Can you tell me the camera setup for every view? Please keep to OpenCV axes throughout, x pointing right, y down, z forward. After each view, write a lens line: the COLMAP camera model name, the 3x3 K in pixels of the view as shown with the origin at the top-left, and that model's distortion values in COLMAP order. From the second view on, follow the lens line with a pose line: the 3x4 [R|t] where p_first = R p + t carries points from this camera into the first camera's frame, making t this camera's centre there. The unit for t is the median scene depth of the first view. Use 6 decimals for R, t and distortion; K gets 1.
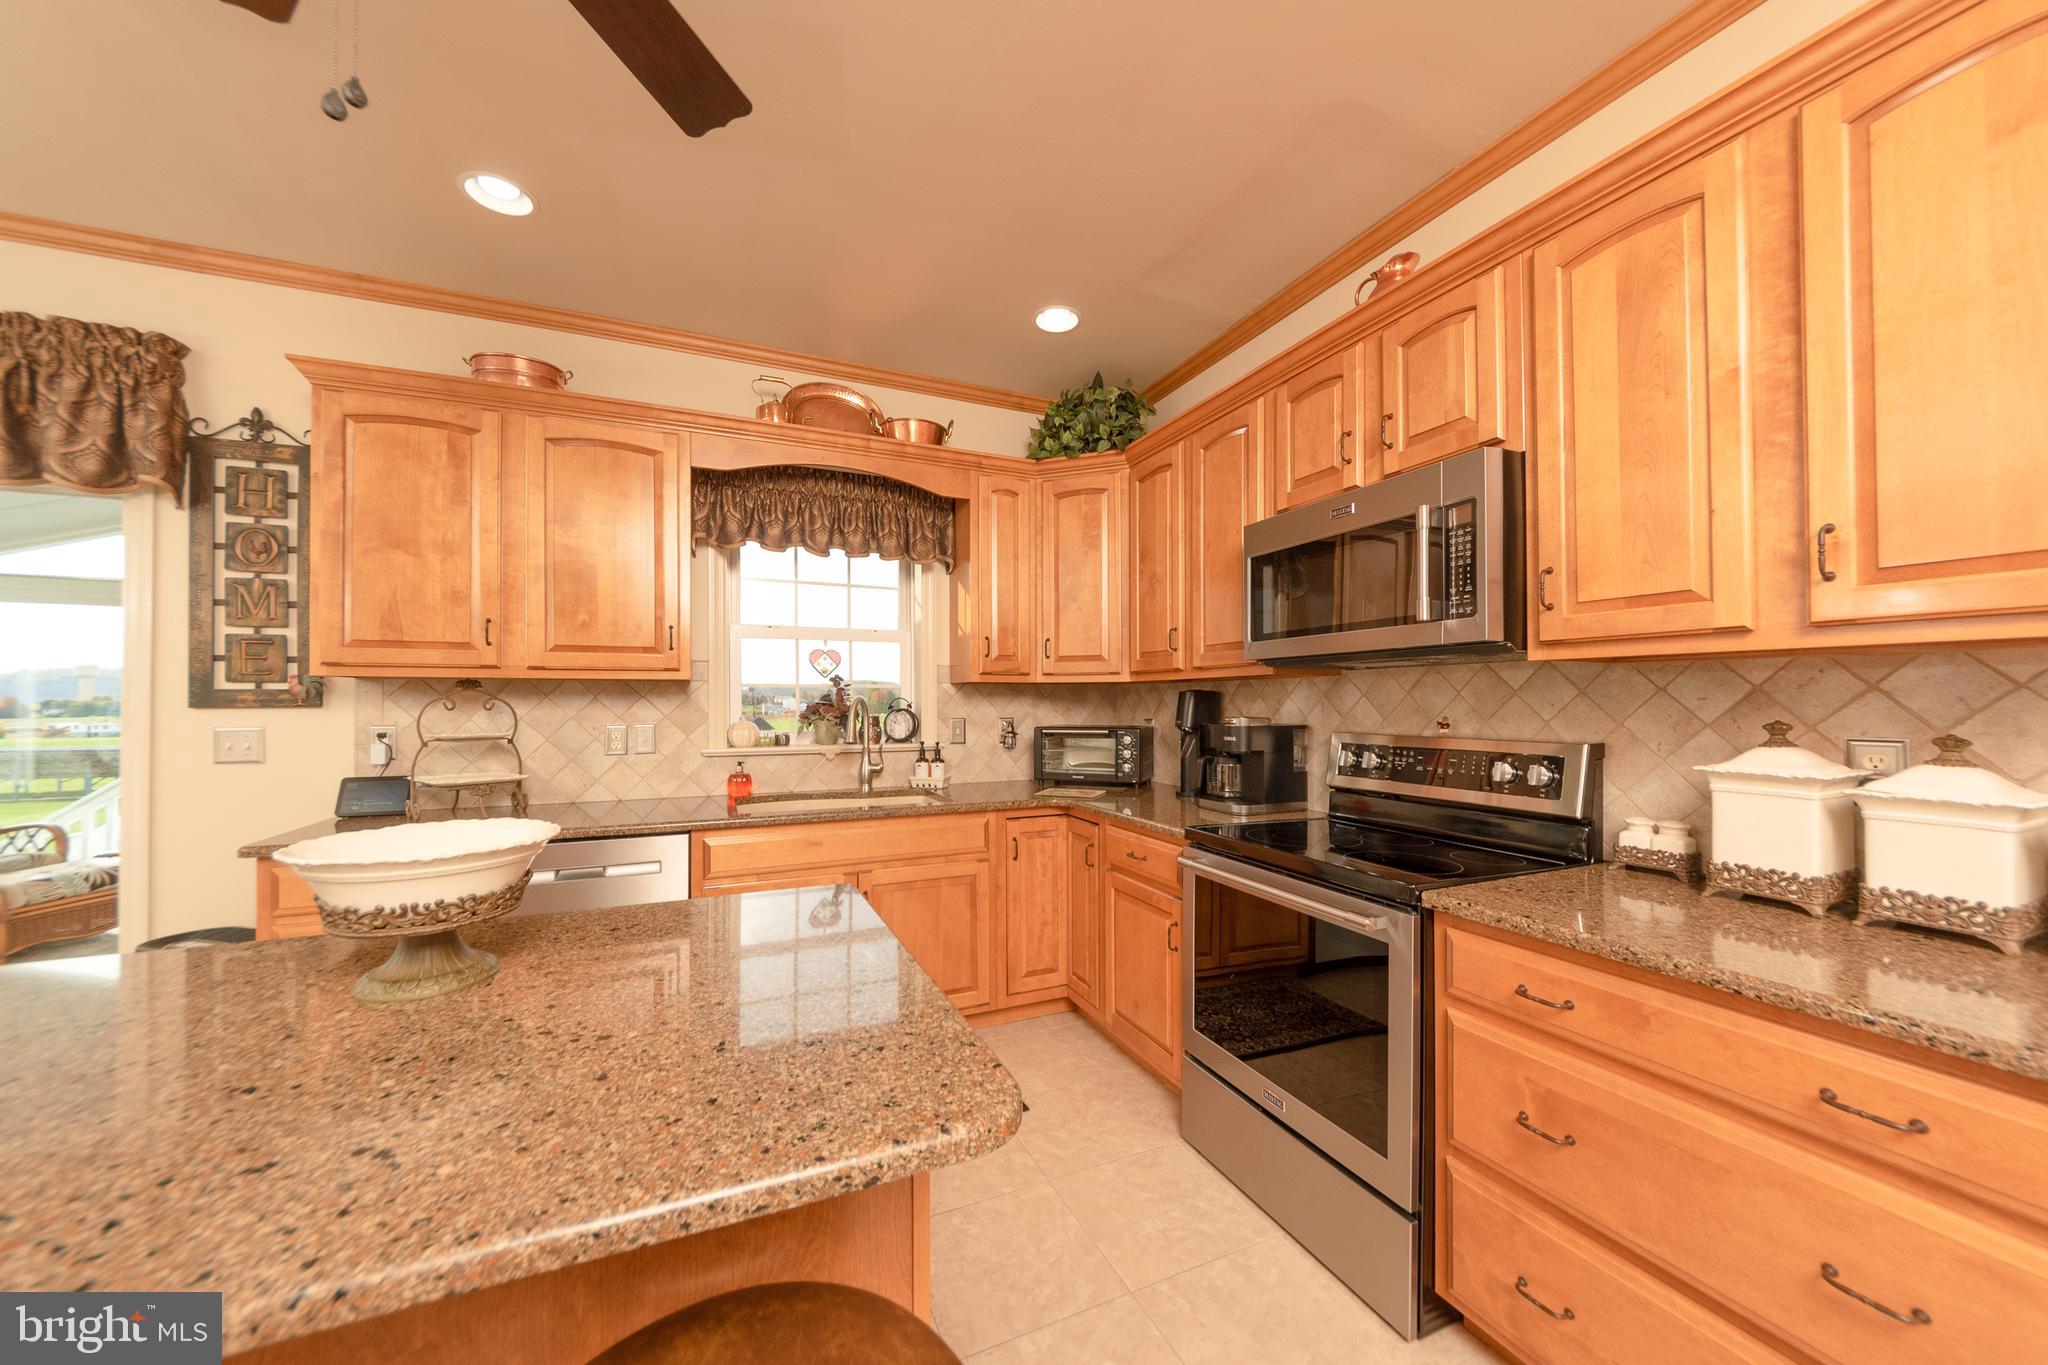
lens RADIAL K [[726.3, 0, 1027.4], [0, 726.3, 698.0], [0, 0, 1]] dist [-0.001122, 0.000080]
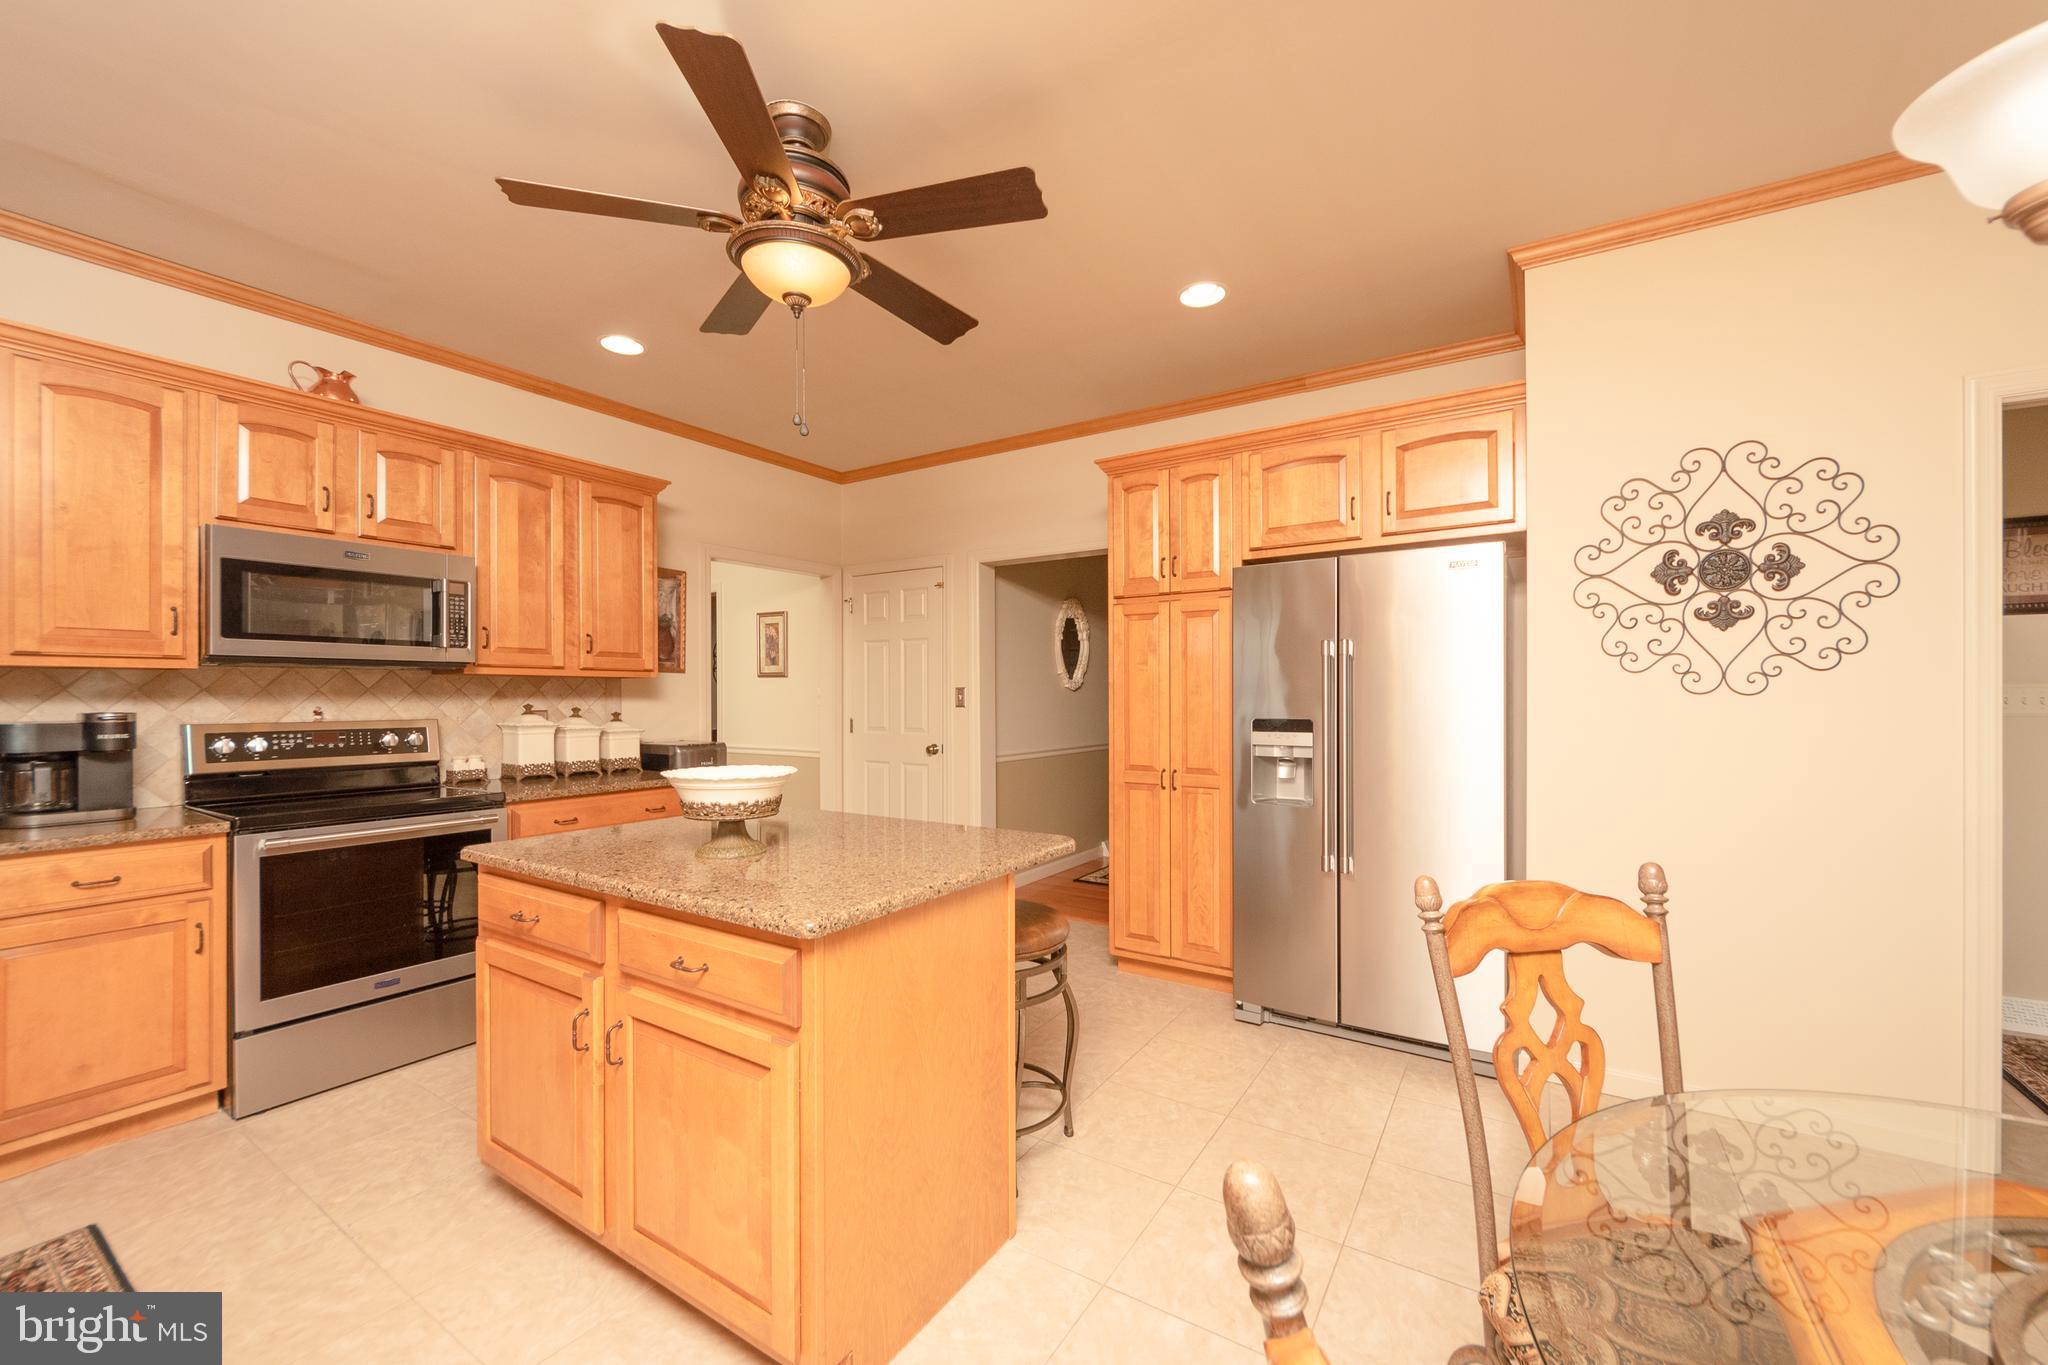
lens RADIAL K [[798.5, 0, 1028.7], [0, 798.5, 694.6], [0, 0, 1]] dist [0.001417, -0.000114]
pose [[-0.569667, 0.001576, 0.821874, -1.226739], [-0.003953, 0.999981, -0.004658, 0.005056], [-0.821866, -0.005903, -0.569651, 0.669108]]
